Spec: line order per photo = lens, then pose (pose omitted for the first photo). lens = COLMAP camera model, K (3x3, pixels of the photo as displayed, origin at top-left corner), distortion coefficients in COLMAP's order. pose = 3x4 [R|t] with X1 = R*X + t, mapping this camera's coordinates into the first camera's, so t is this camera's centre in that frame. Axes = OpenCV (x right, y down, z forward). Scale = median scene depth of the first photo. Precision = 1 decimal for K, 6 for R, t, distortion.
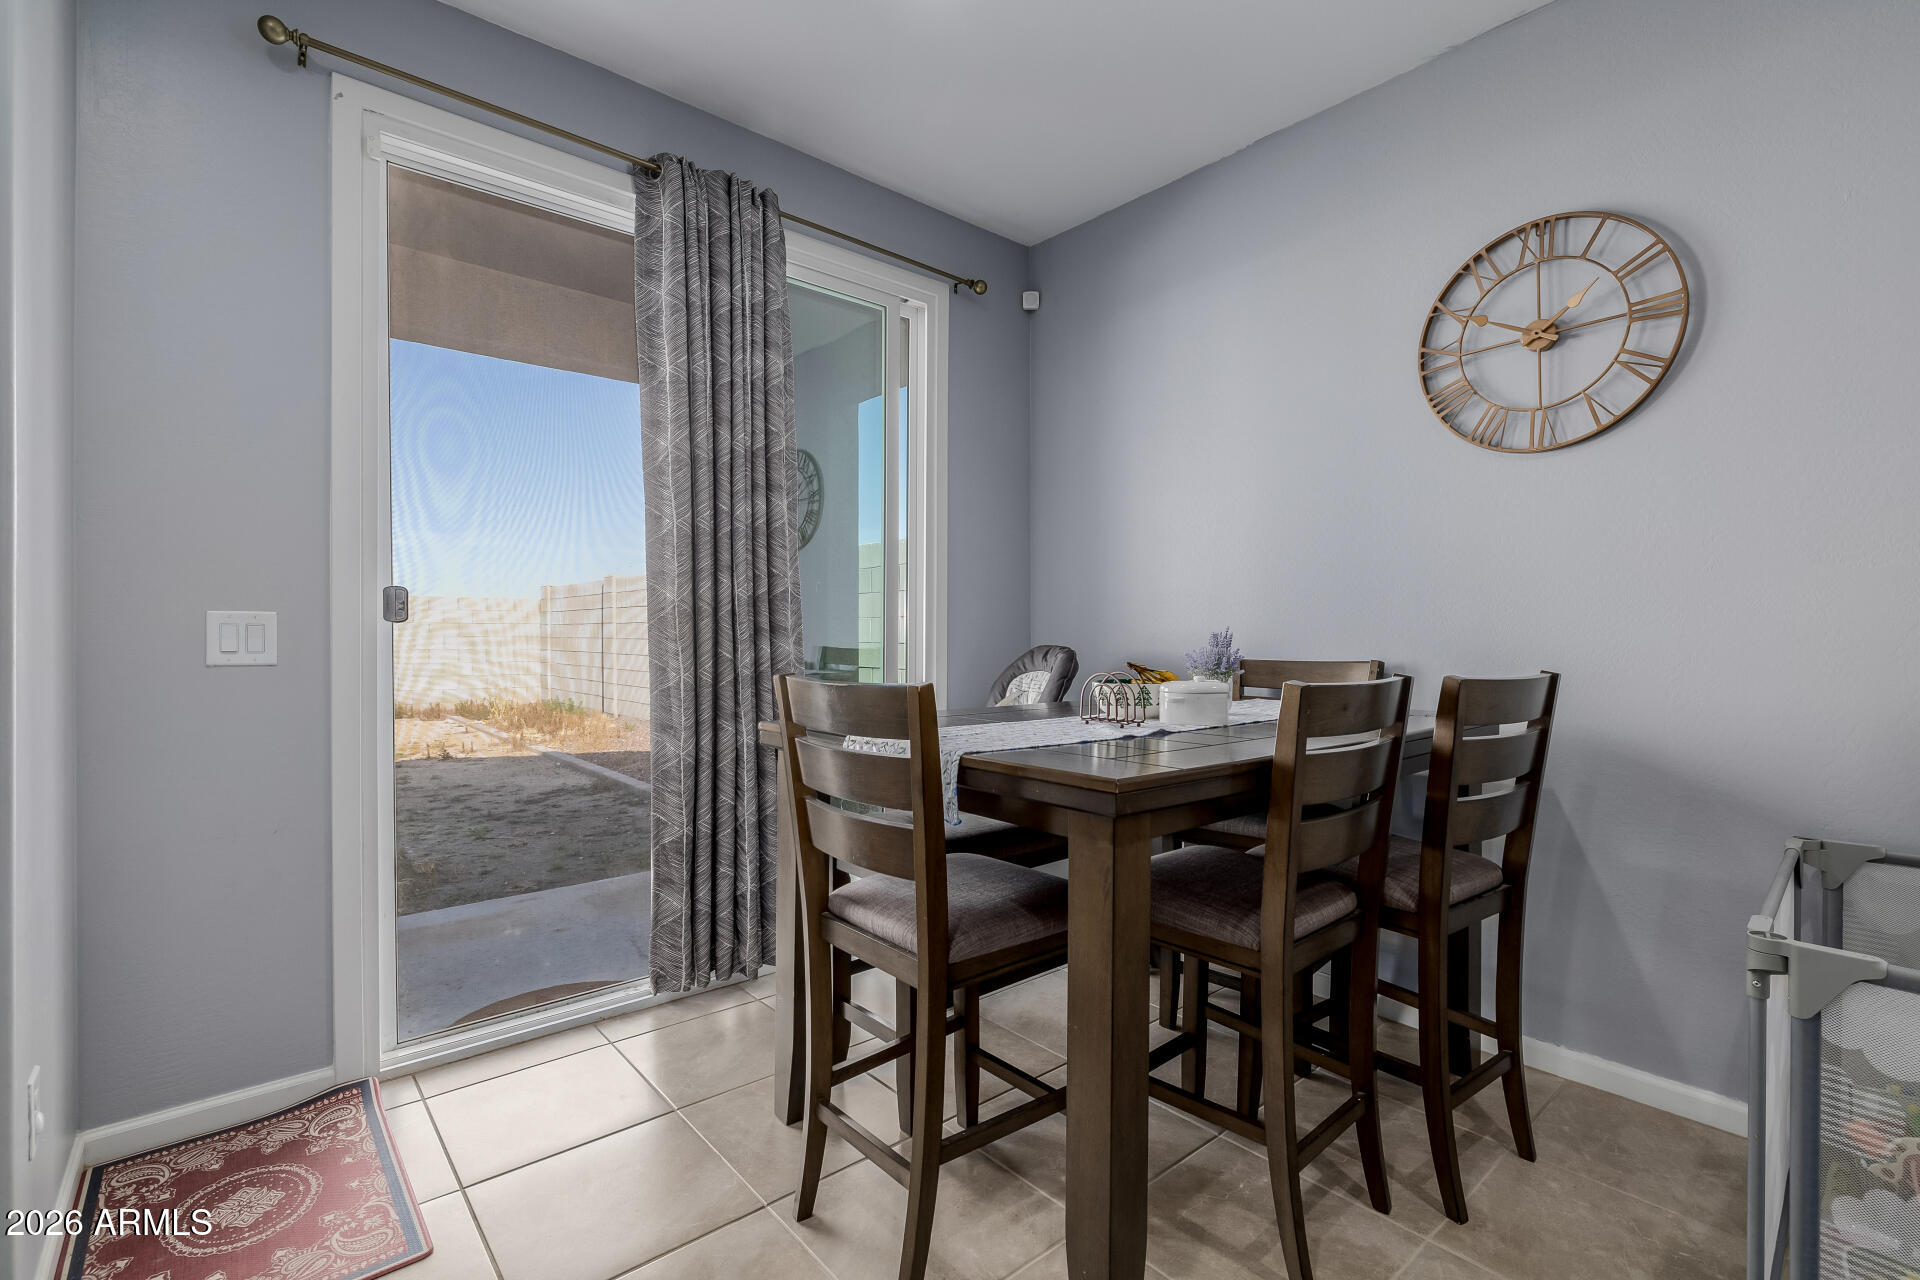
lens RADIAL K [[869.5, 0, 959.2], [0, 869.5, 634.4], [0, 0, 1]] dist [-0.004283, 0.000438]
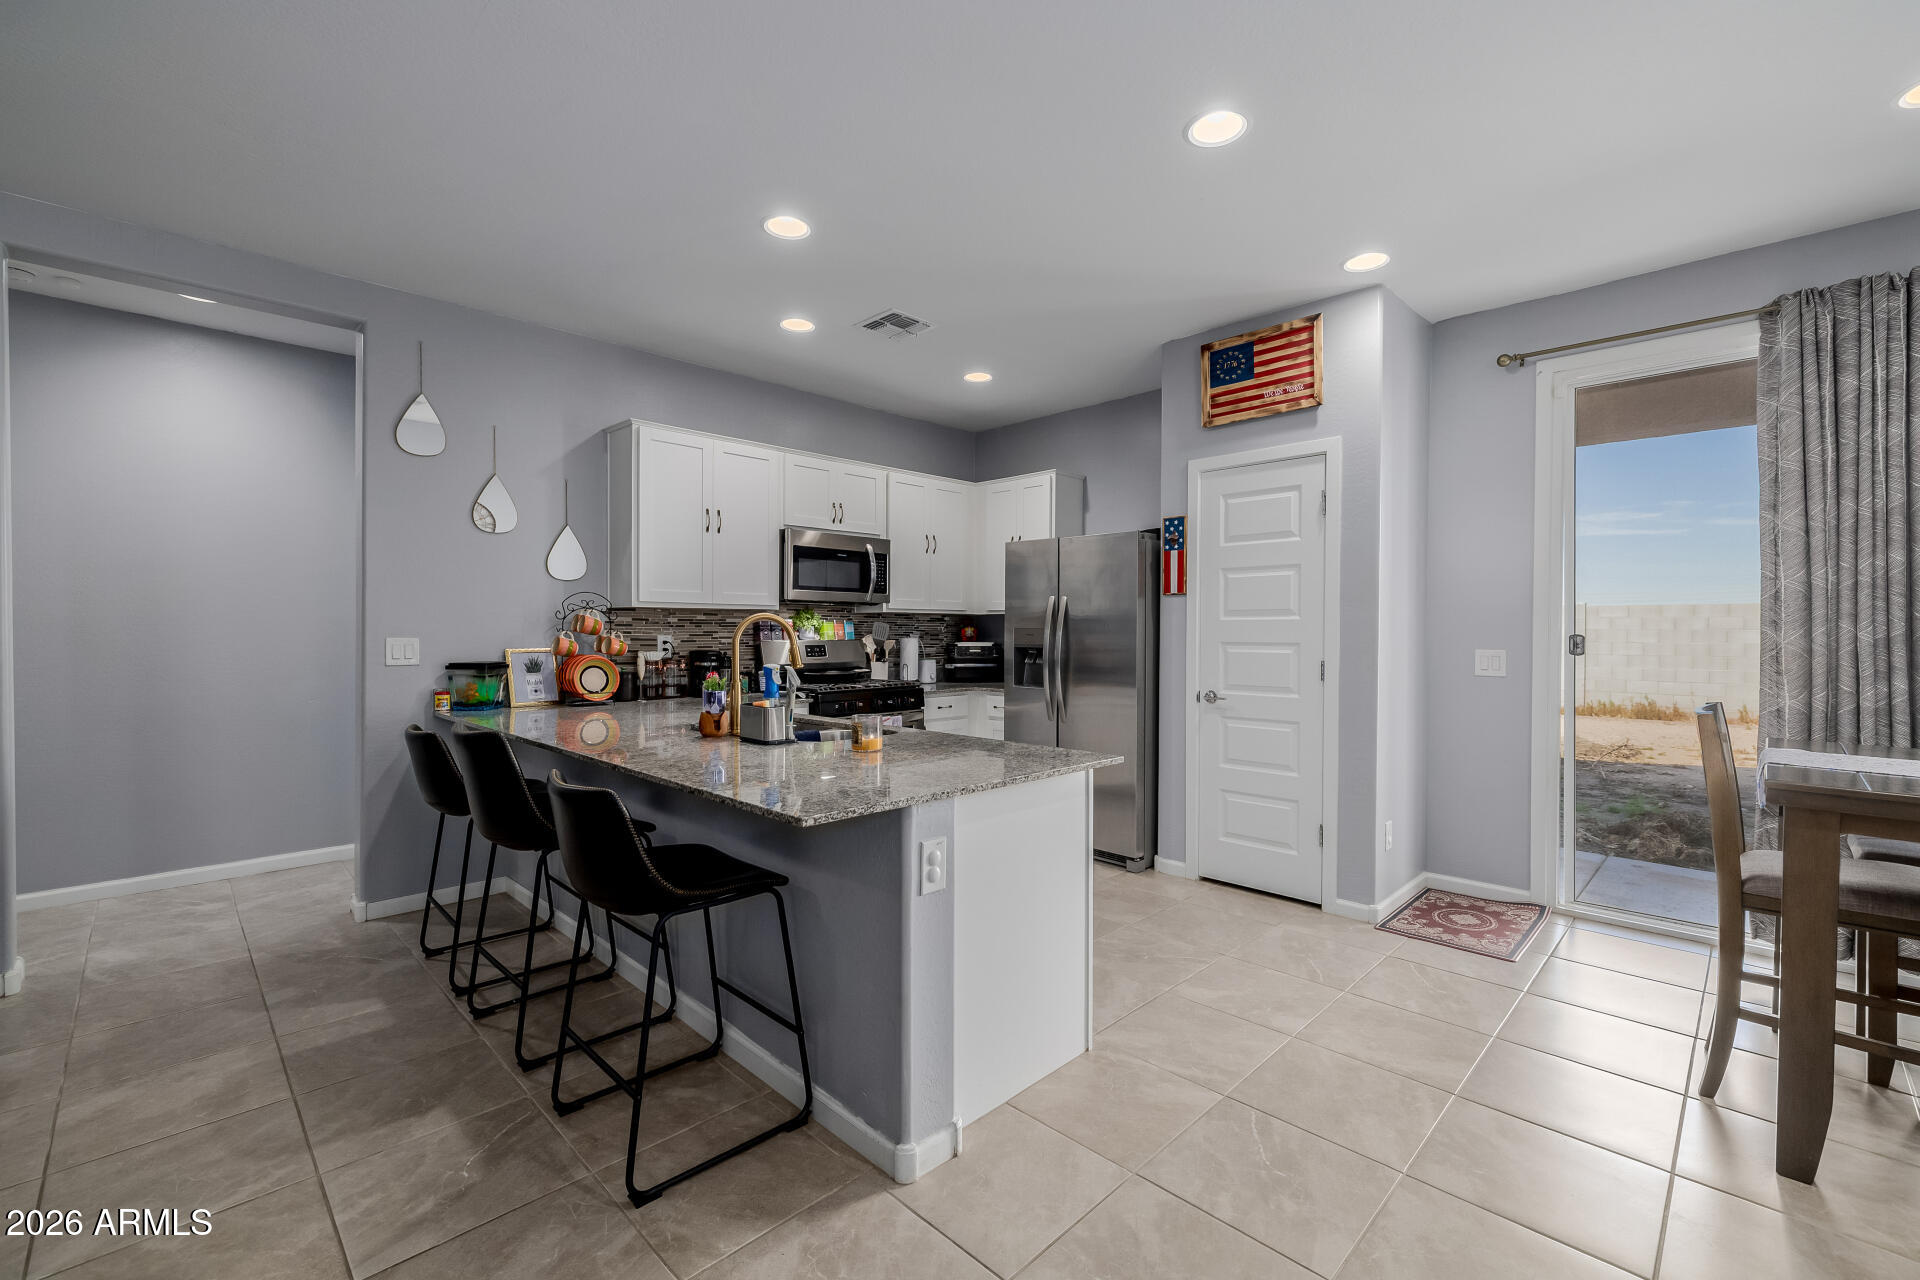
lens RADIAL K [[821.1, 0, 968.1], [0, 821.1, 631.9], [0, 0, 1]] dist [0.004554, -0.001364]
pose [[0.093982, 0.001398, -0.995573, 0.883435], [-0.004880, 0.999988, 0.000943, -0.058011], [0.995562, 0.004770, 0.093988, -0.362494]]
